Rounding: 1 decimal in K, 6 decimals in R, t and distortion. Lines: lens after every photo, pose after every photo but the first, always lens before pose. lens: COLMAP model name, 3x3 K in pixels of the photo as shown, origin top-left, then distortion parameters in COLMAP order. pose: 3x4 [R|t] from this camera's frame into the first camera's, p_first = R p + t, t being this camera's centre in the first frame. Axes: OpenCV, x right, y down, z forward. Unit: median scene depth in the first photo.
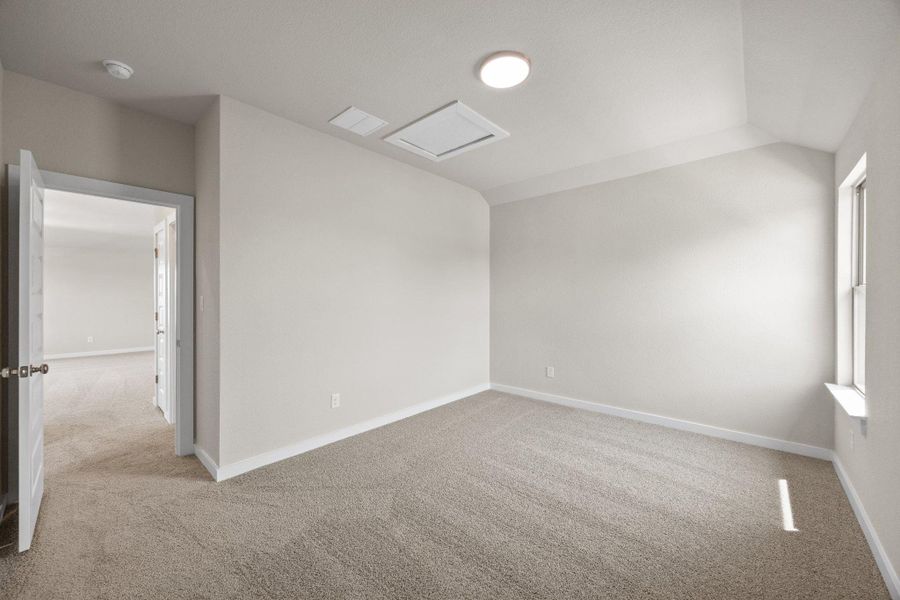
lens RADIAL K [[341.1, 0, 448.3], [0, 341.1, 298.9], [0, 0, 1]] dist [-0.001630, -0.000222]
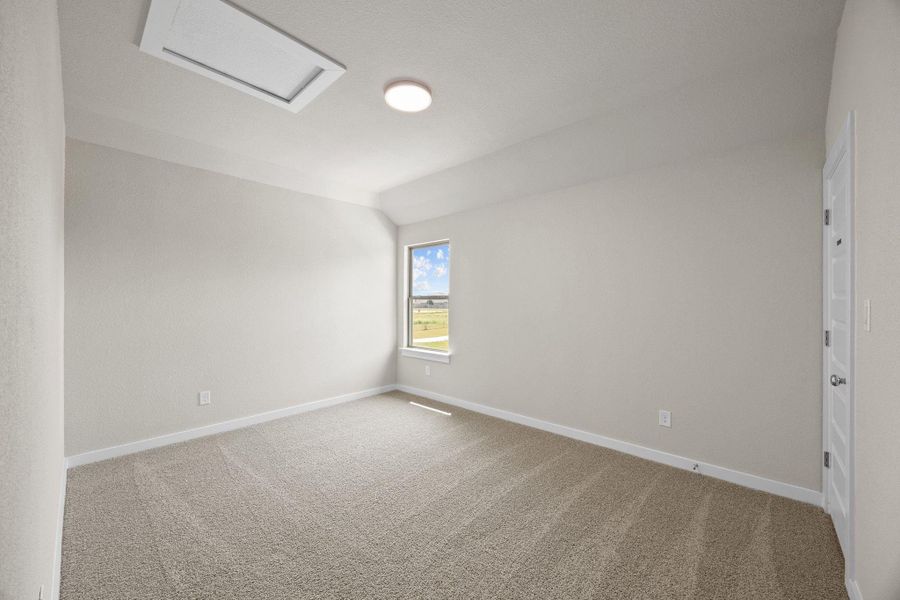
lens RADIAL K [[341.1, 0, 452.0], [0, 341.1, 300.1], [0, 0, 1]] dist [-0.001630, -0.000222]
pose [[0.016048, 0.007463, 0.999843, -0.617803], [0.006300, 0.999952, -0.007565, 0.001723], [-0.999851, 0.006420, 0.016000, 0.554644]]
